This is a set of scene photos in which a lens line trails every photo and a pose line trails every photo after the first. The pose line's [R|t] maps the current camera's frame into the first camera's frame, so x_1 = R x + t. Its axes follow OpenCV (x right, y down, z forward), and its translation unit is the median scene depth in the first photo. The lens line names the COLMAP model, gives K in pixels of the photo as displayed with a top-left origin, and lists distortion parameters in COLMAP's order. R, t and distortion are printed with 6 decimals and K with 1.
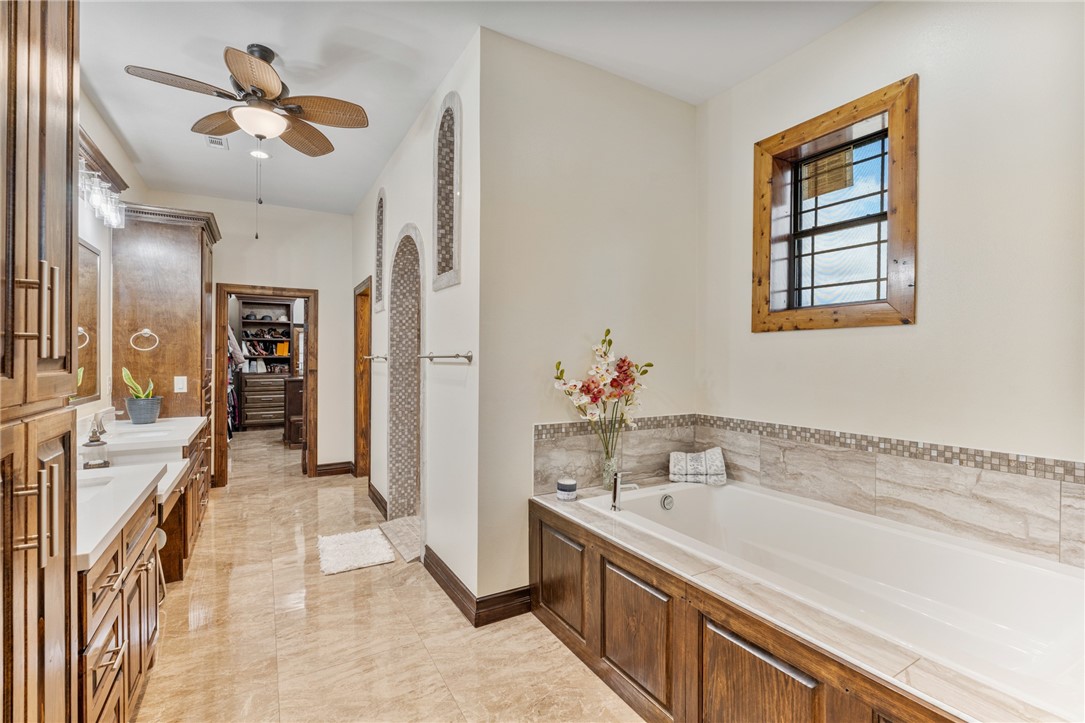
lens RADIAL K [[493.7, 0, 545.2], [0, 493.7, 361.2], [0, 0, 1]] dist [0.009371, -0.000303]
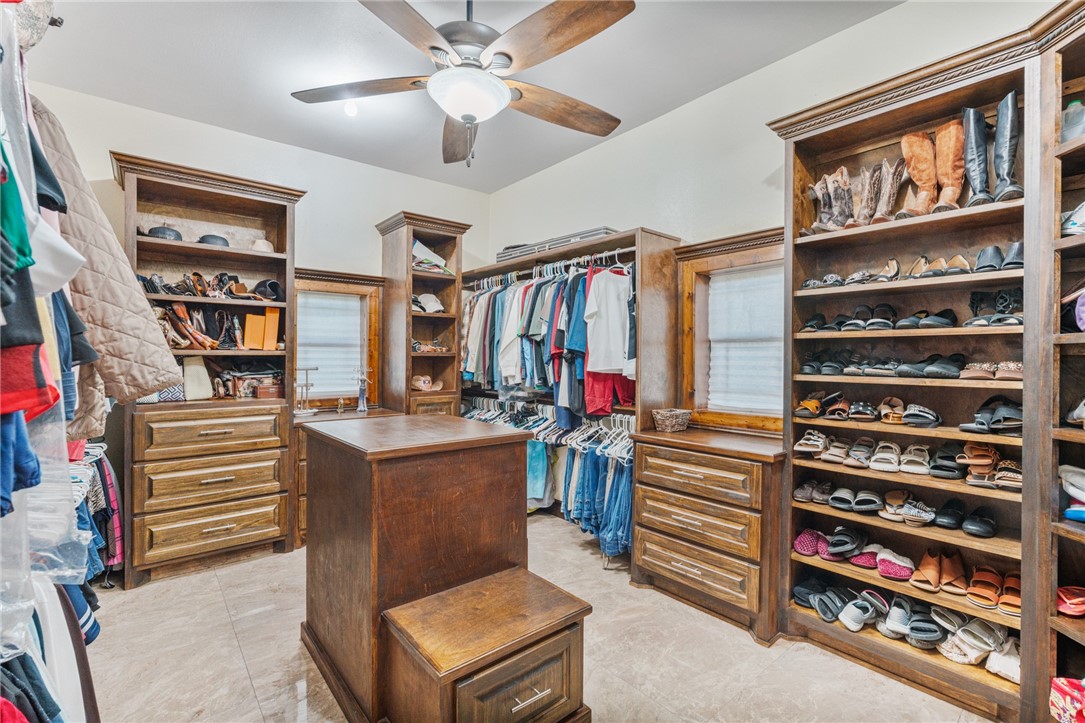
lens RADIAL K [[493.7, 0, 541.6], [0, 493.7, 360.4], [0, 0, 1]] dist [0.009371, -0.000303]
pose [[0.986097, 0.002827, 0.166149, -0.394211], [-0.002532, 0.999995, -0.001987, -0.003307], [-0.166154, 0.001539, 0.986099, 0.620307]]
